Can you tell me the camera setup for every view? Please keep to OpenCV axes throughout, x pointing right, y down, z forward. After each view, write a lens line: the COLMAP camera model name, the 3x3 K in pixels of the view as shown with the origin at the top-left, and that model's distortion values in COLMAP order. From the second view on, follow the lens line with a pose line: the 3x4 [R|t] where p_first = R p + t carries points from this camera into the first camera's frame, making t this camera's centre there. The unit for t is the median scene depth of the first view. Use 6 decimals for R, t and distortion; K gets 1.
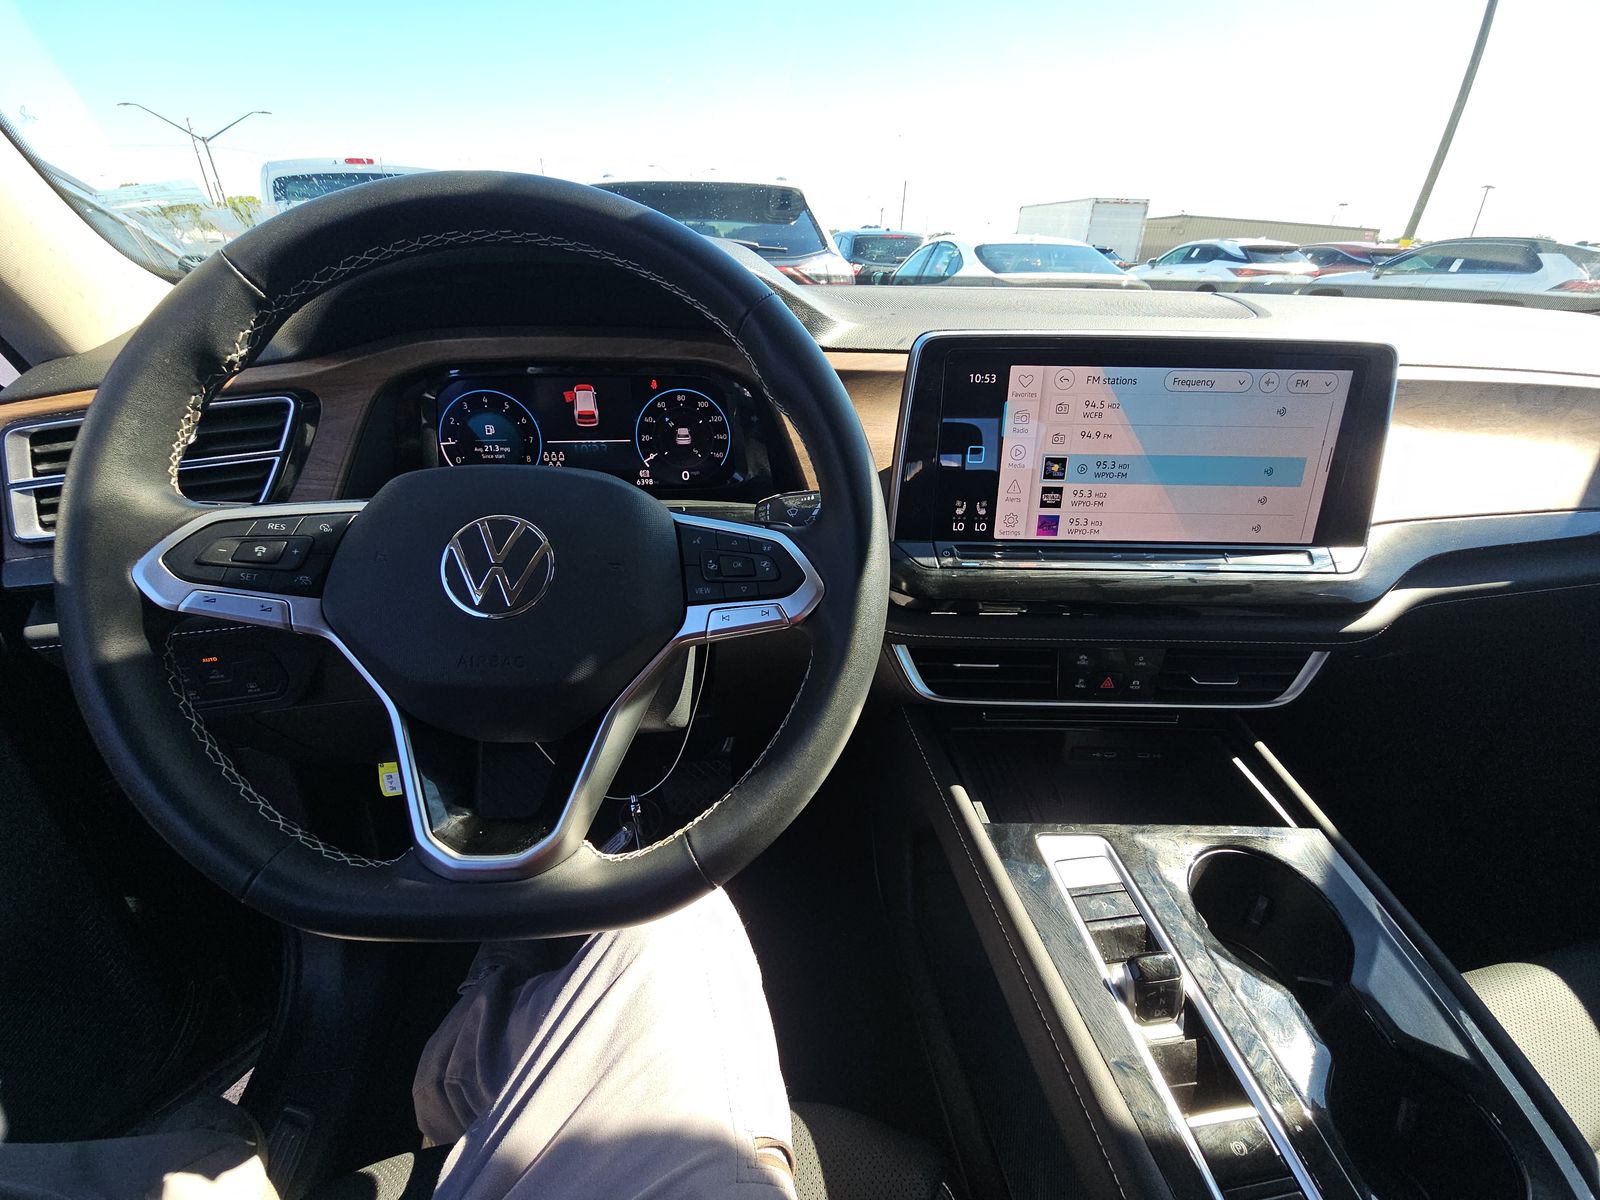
lens RADIAL K [[648.1, 0, 802.6], [0, 648.1, 591.8], [0, 0, 1]] dist [0.000605, -0.000419]
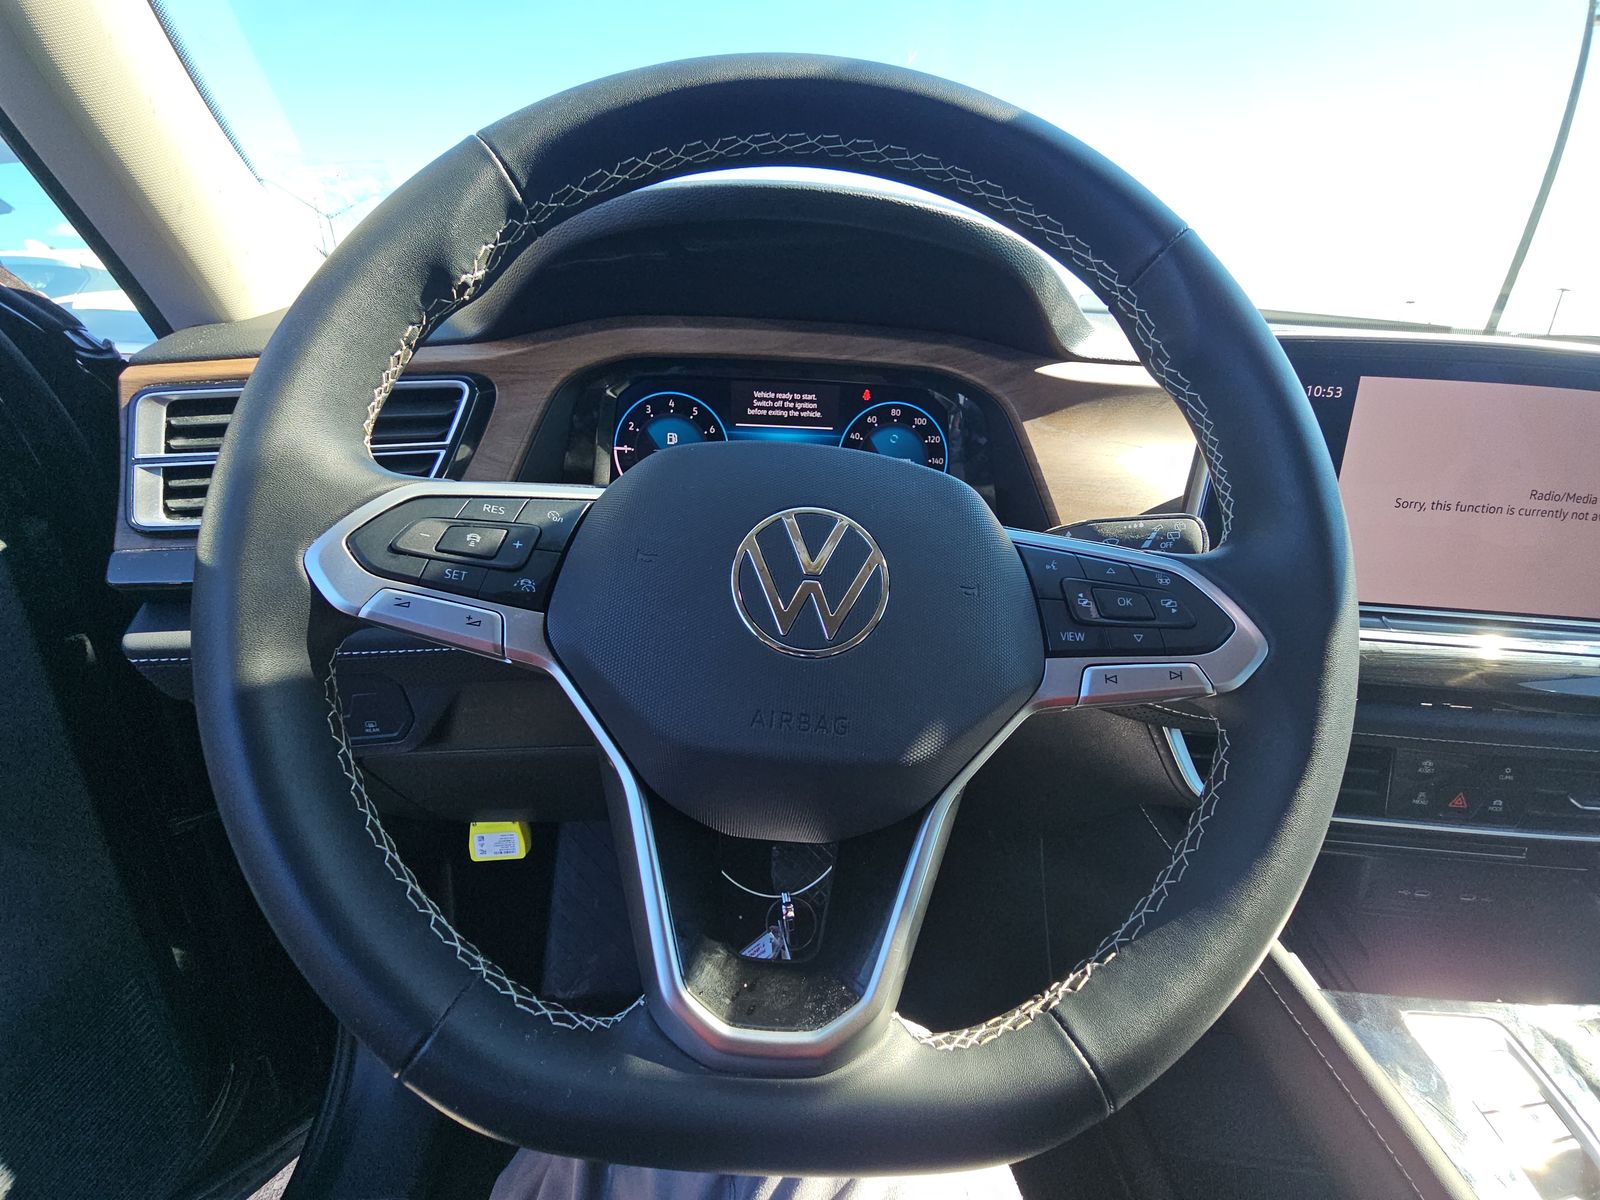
lens RADIAL K [[652.2, 0, 806.1], [0, 652.2, 593.1], [0, 0, 1]] dist [-0.001813, -0.000366]
pose [[0.996328, 0.056816, -0.064053, -0.406239], [-0.062878, 0.993297, -0.096995, 0.038484], [0.058113, 0.100666, 0.993222, 0.307104]]
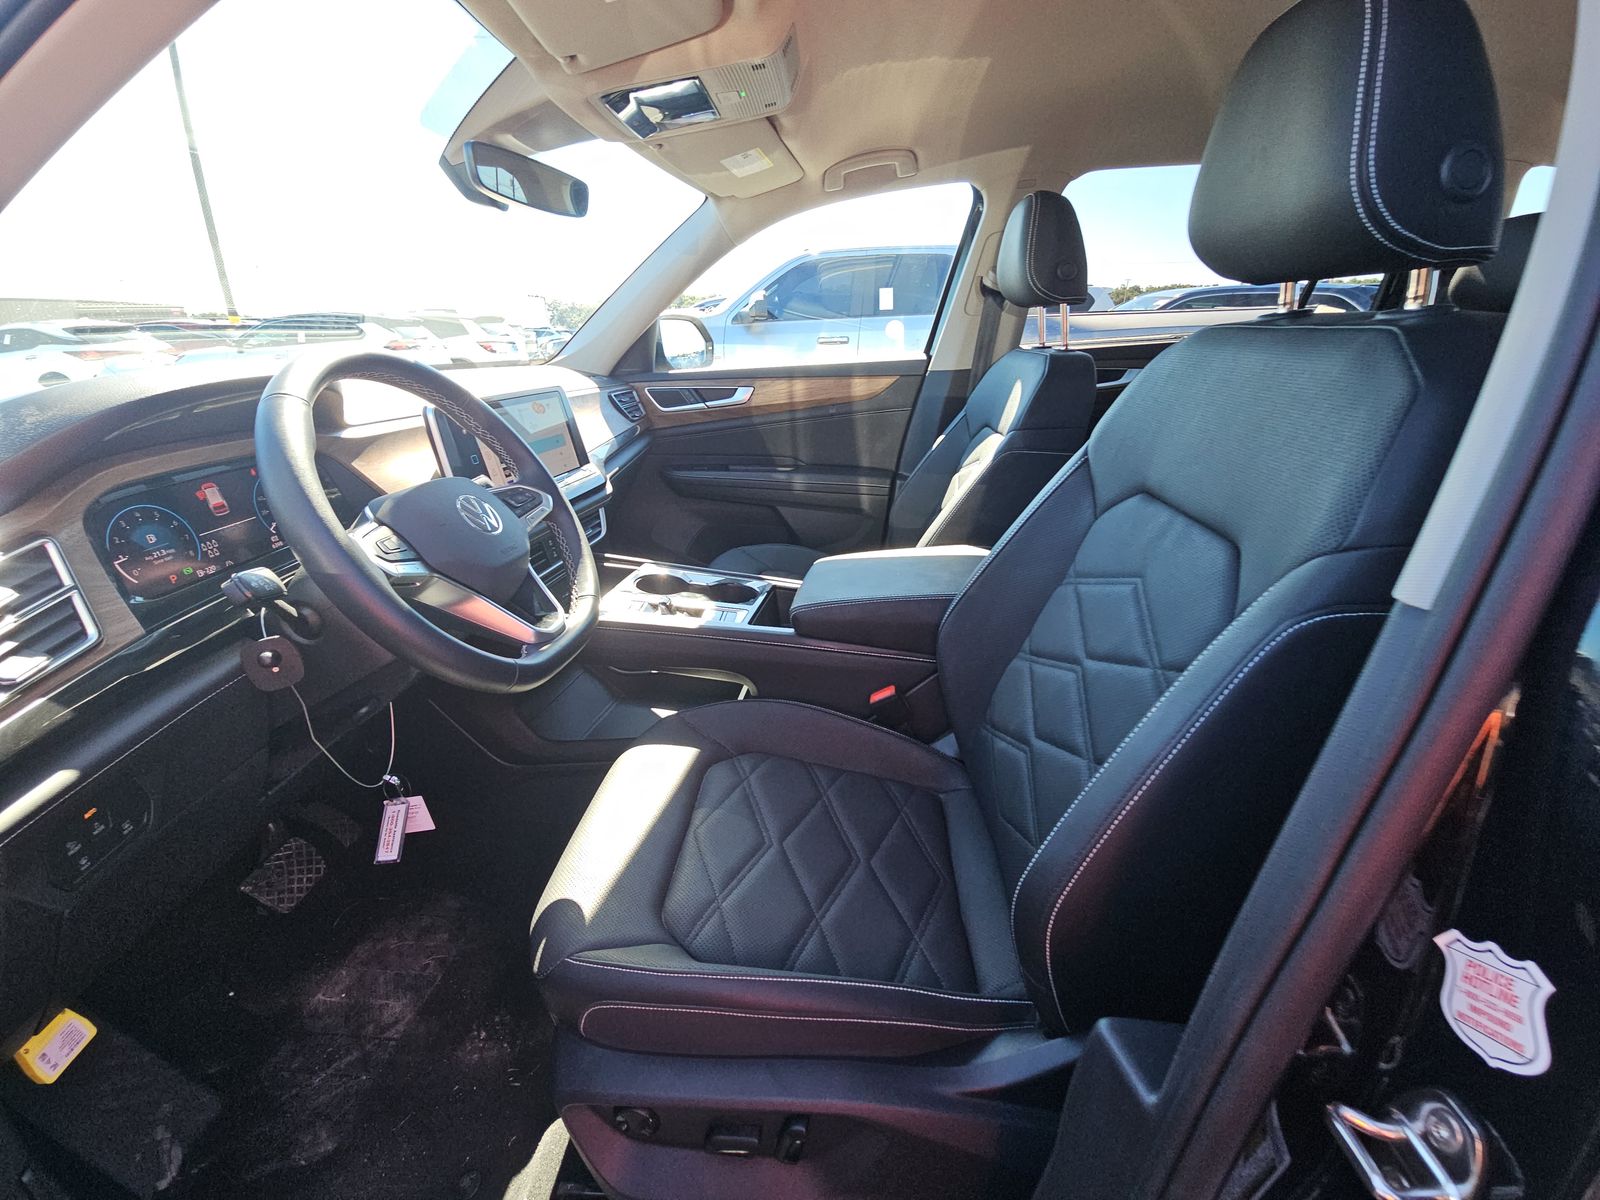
lens RADIAL K [[648.1, 0, 802.6], [0, 648.1, 591.8], [0, 0, 1]] dist [0.000605, -0.000419]
pose [[0.177345, -0.387749, 0.904544, -2.258863], [0.463560, 0.843679, 0.270773, 0.084300], [-0.868136, 0.371290, 0.329367, -0.555377]]
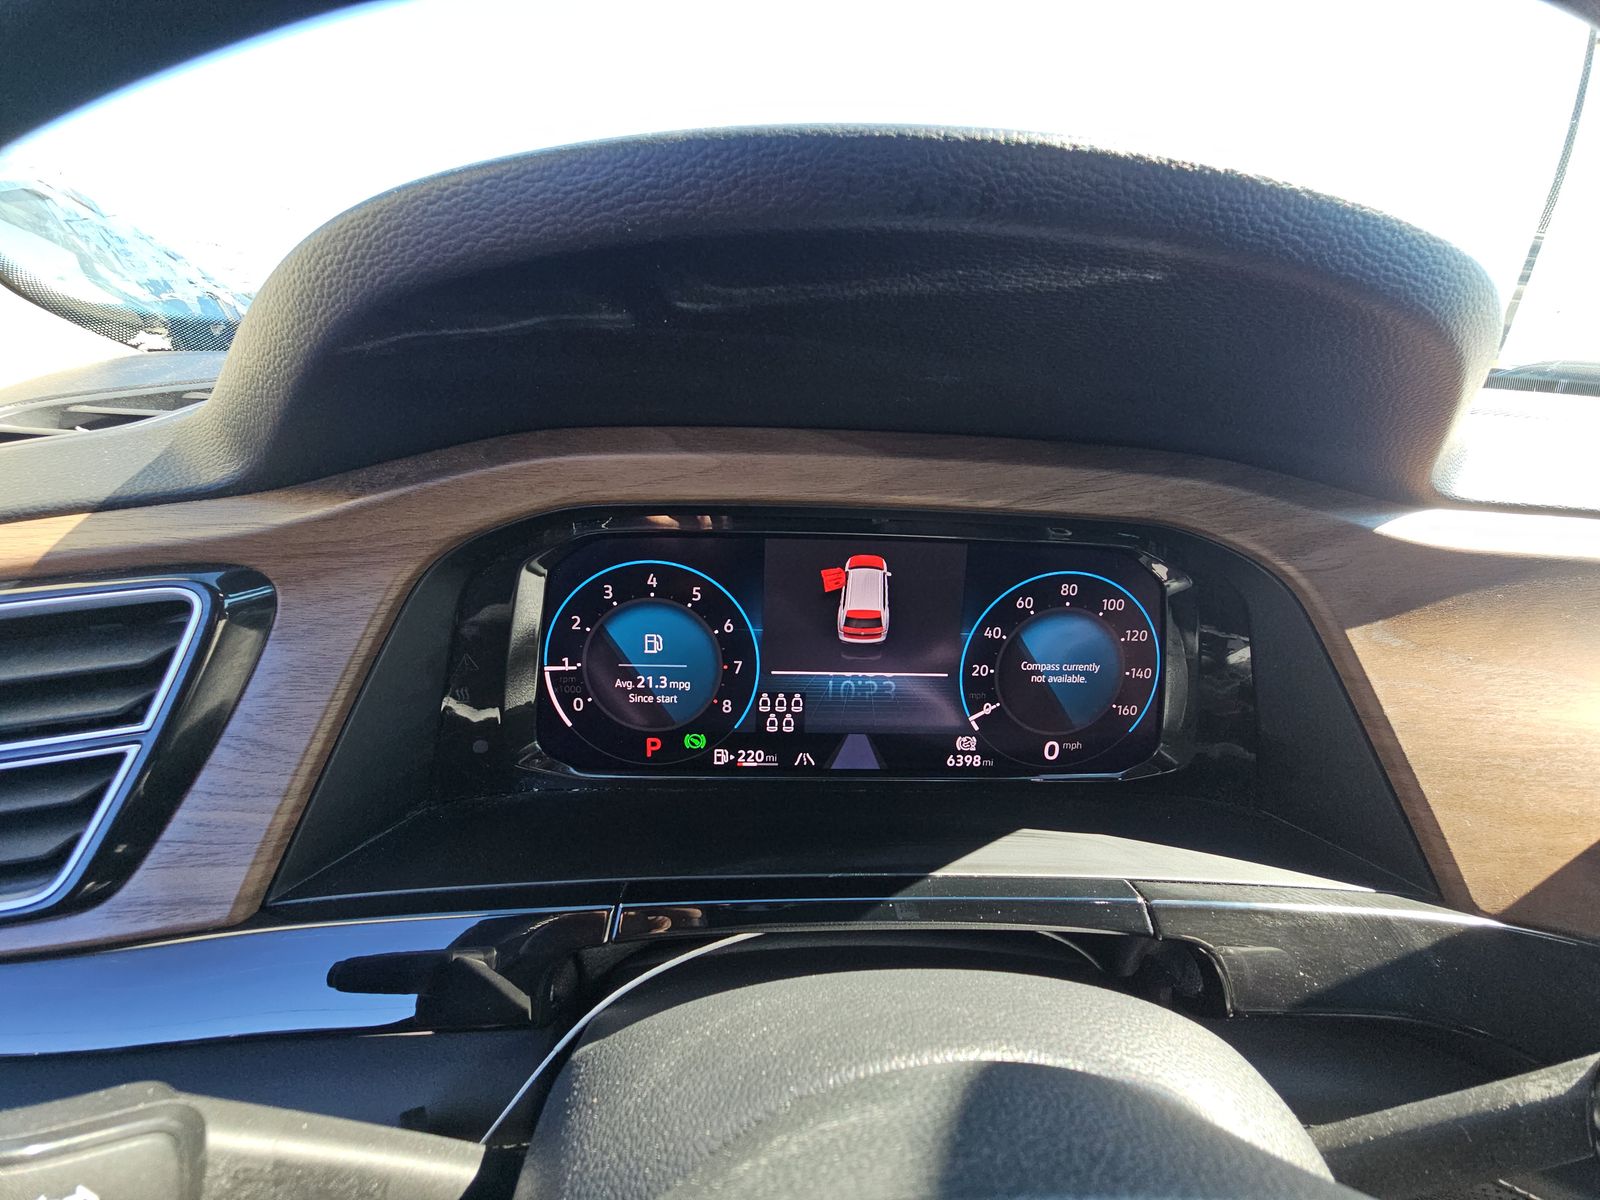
lens RADIAL K [[648.1, 0, 802.6], [0, 648.1, 591.8], [0, 0, 1]] dist [0.000605, -0.000419]
pose [[0.995934, 0.053092, -0.072780, -0.585031], [-0.061952, 0.990164, -0.125447, -0.395768], [0.065404, 0.129446, 0.989427, 0.933205]]
